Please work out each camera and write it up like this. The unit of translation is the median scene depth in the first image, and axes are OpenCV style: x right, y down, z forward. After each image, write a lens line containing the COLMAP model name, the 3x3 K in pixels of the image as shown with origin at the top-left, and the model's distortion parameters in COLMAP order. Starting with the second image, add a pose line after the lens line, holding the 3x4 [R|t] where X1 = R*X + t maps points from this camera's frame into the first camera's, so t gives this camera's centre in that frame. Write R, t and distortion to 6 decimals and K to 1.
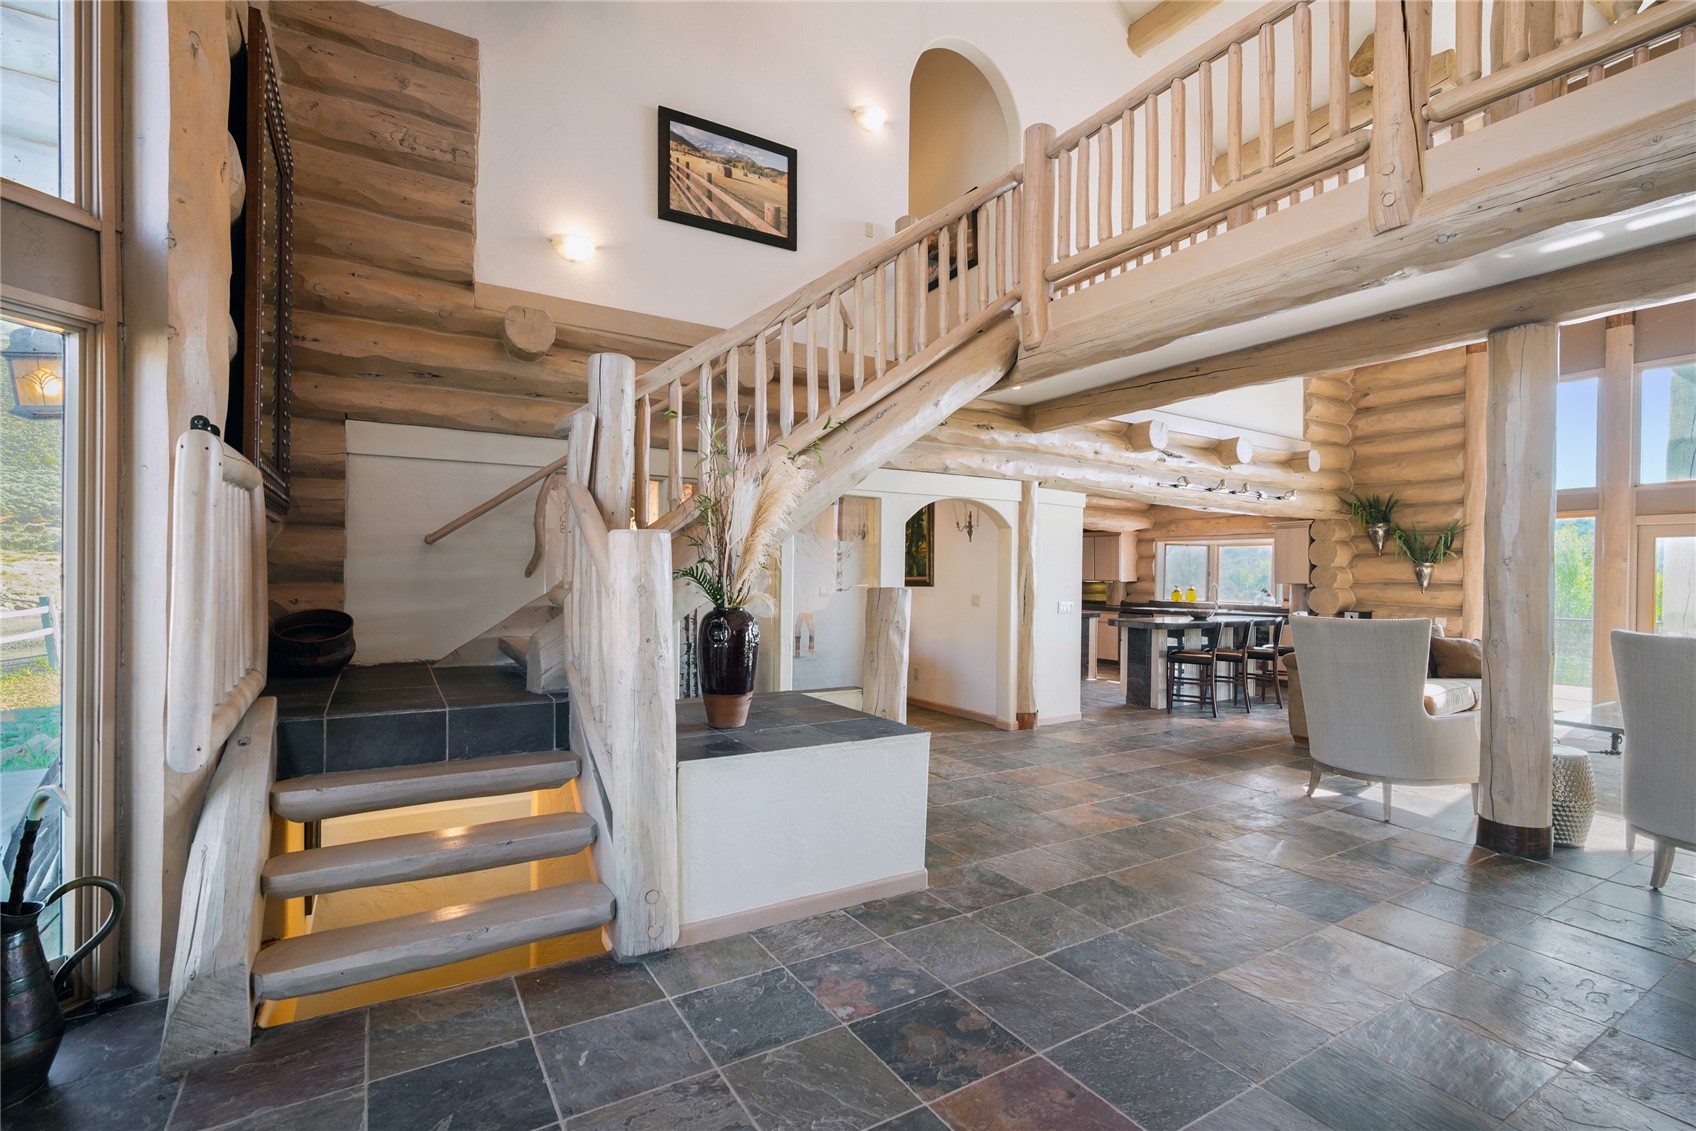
lens RADIAL K [[777.6, 0, 871.8], [0, 777.6, 585.1], [0, 0, 1]] dist [-0.009269, 0.004347]
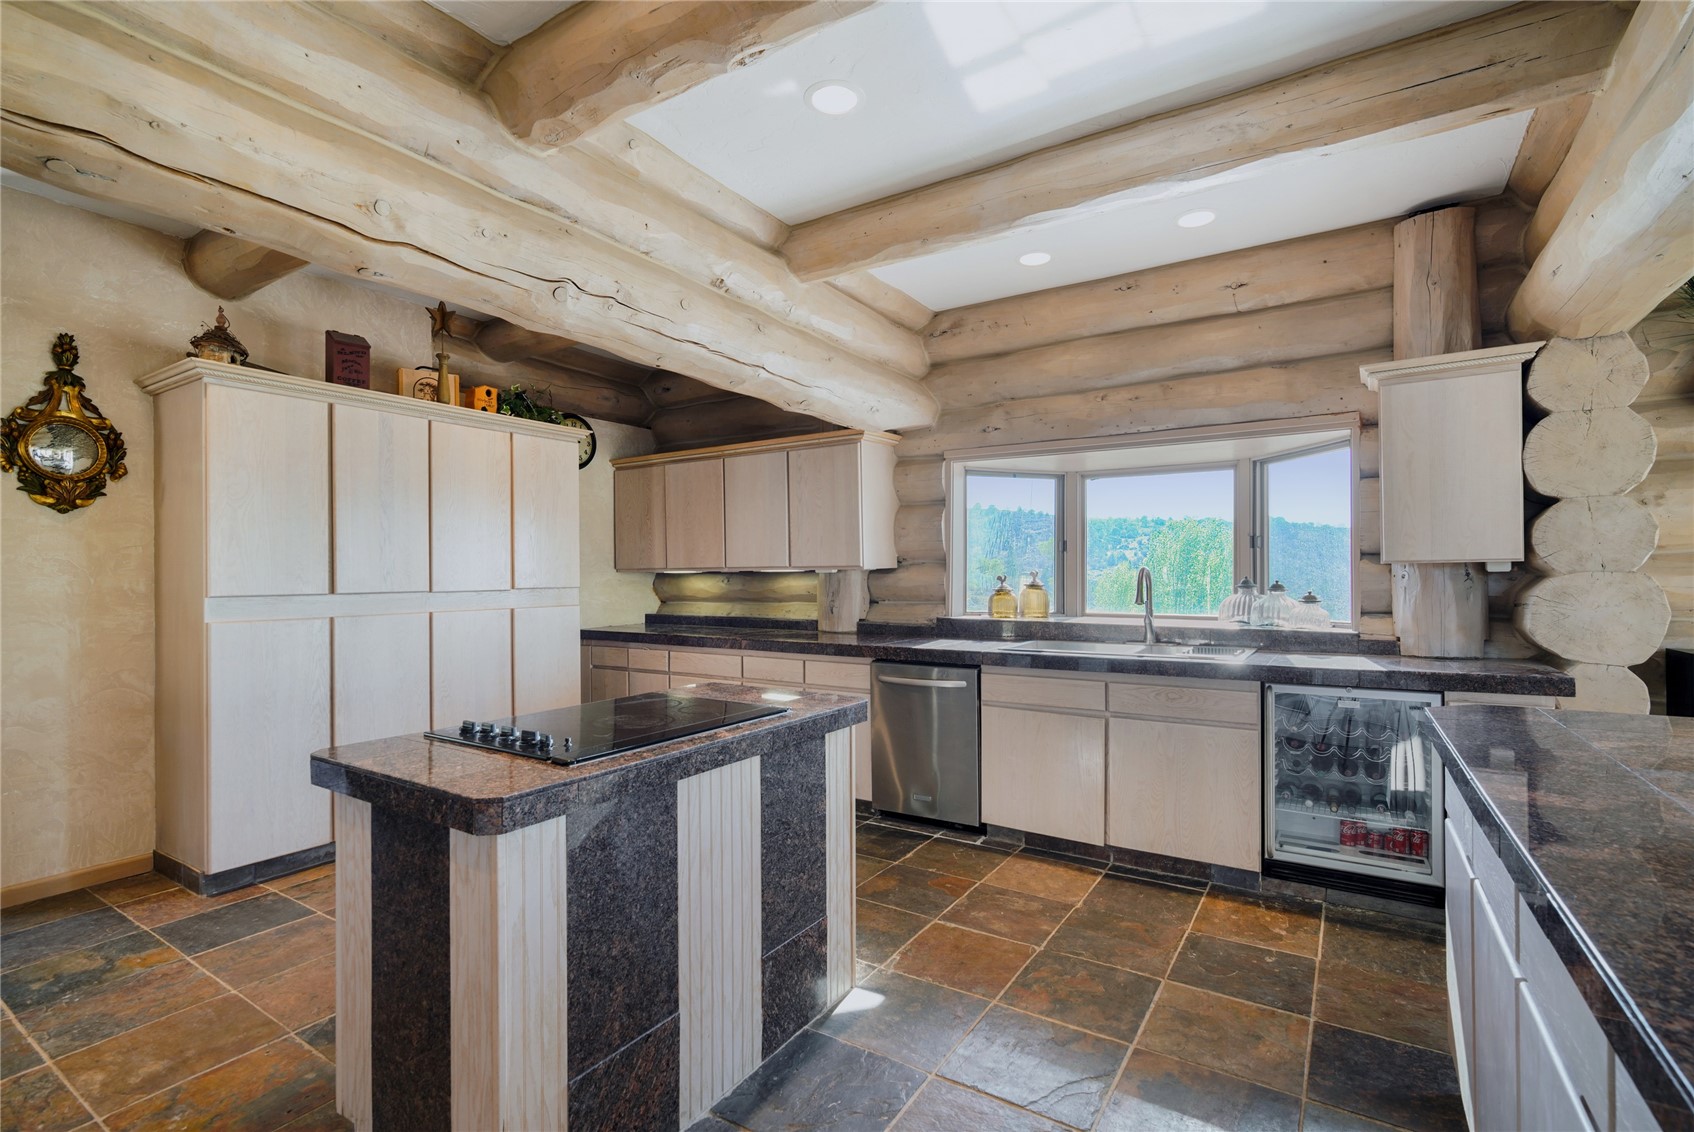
lens RADIAL K [[776.6, 0, 858.7], [0, 776.6, 571.5], [0, 0, 1]] dist [-0.009269, 0.004347]
pose [[0.909582, -0.018647, 0.415105, 0.236452], [0.022752, 0.999729, -0.004947, -0.002039], [-0.414901, 0.013944, 0.909760, 0.947885]]
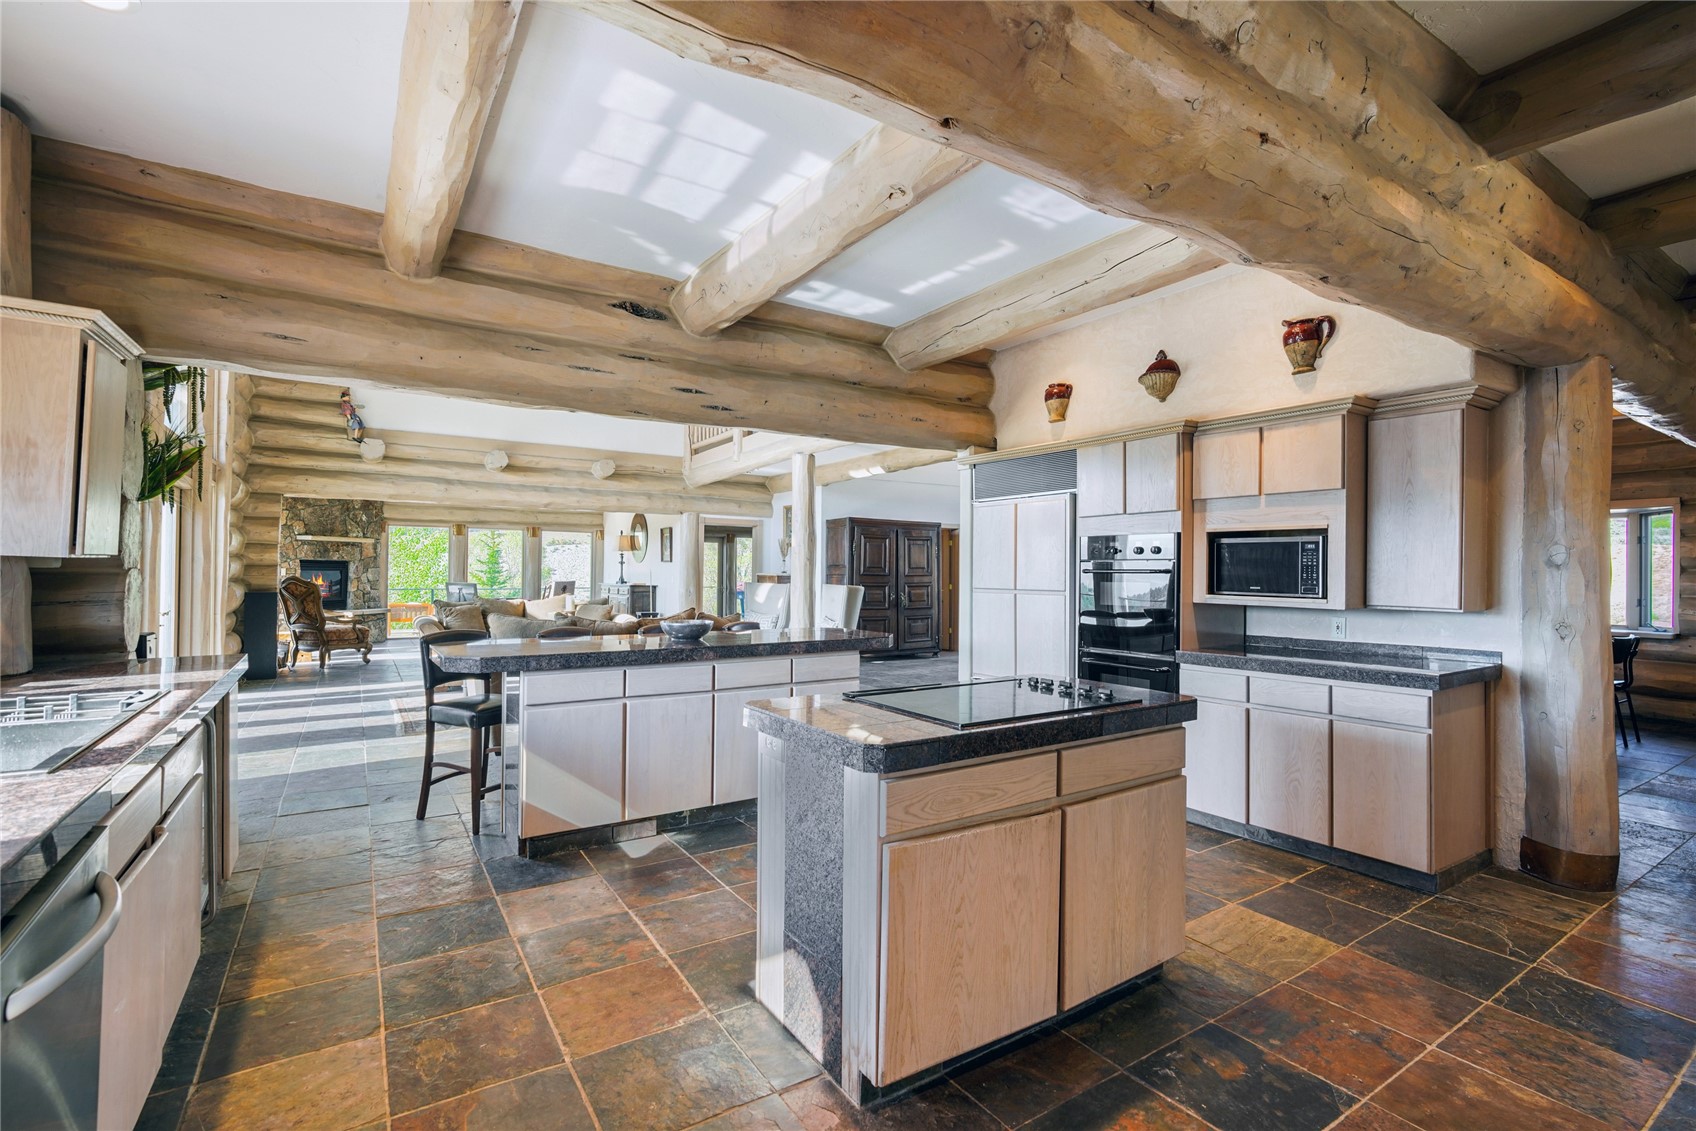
lens RADIAL K [[777.6, 0, 852.6], [0, 777.6, 567.5], [0, 0, 1]] dist [-0.009269, 0.004347]
pose [[-0.999705, -0.023518, -0.006135, 0.320288], [-0.023551, 0.999709, 0.005238, -0.006663], [0.006010, 0.005381, -0.999967, 1.471320]]
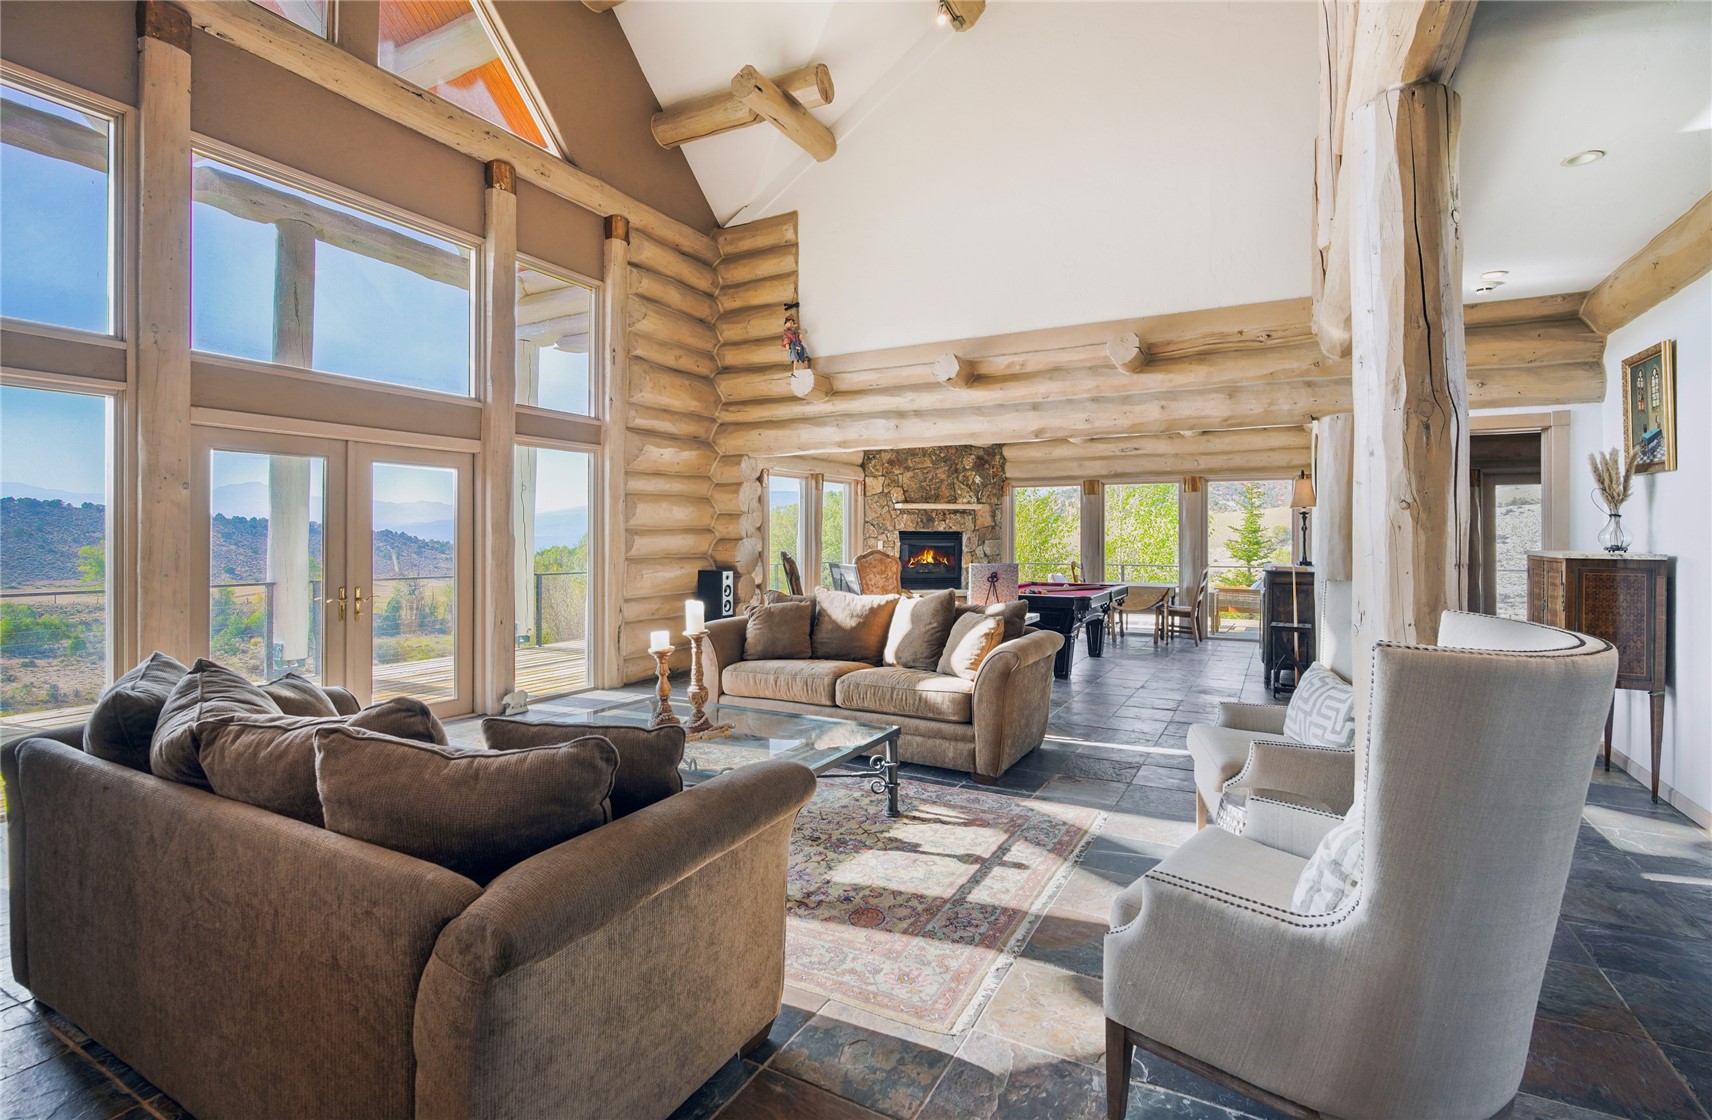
lens RADIAL K [[792.0, 0, 858.7], [0, 792.0, 527.4], [0, 0, 1]] dist [-0.001816, 0.001493]
pose [[-0.481278, -0.004657, 0.876556, 0.229248], [0.003454, 0.999968, 0.007209, -0.005030], [-0.876561, 0.006497, -0.481246, 0.746296]]
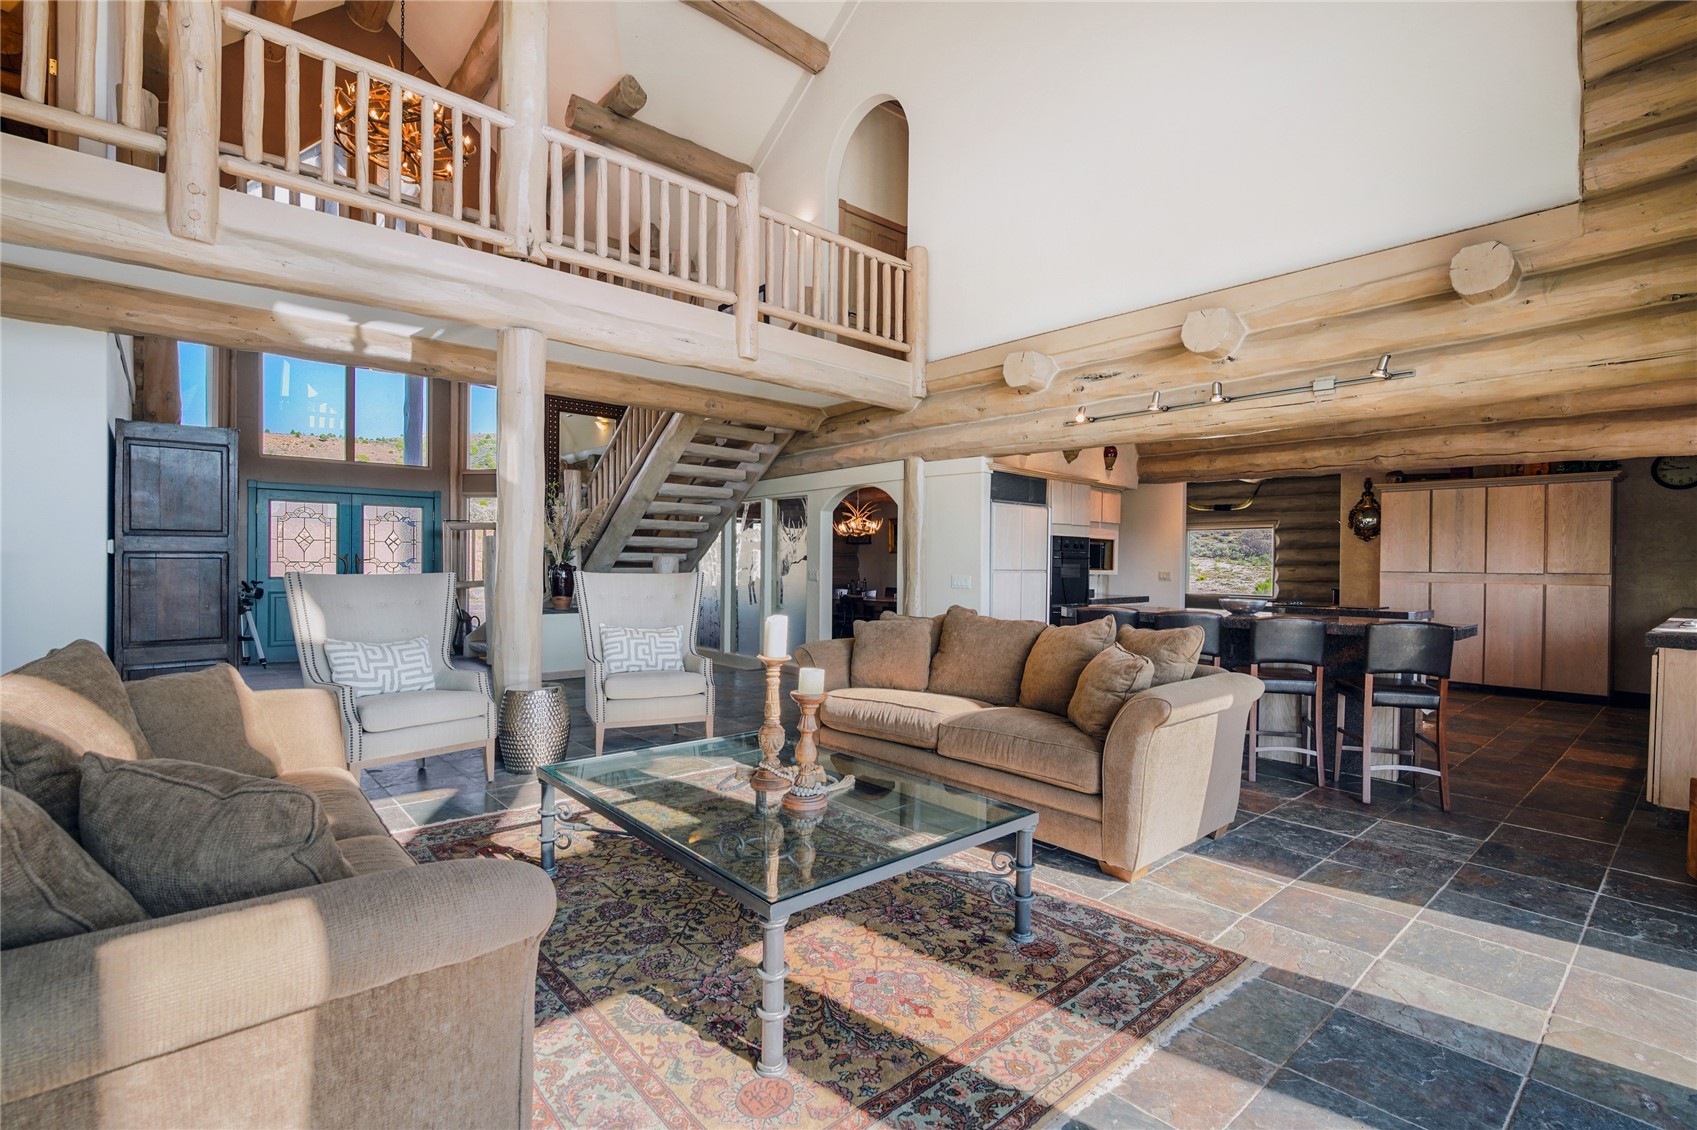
lens RADIAL K [[778.0, 0, 848.2], [0, 778.0, 562.6], [0, 0, 1]] dist [-0.009269, 0.004347]
pose [[0.152164, -0.012672, -0.988274, 0.959677], [-0.022024, 0.999626, -0.016208, 0.019658], [0.988110, 0.024232, 0.151828, 0.600040]]
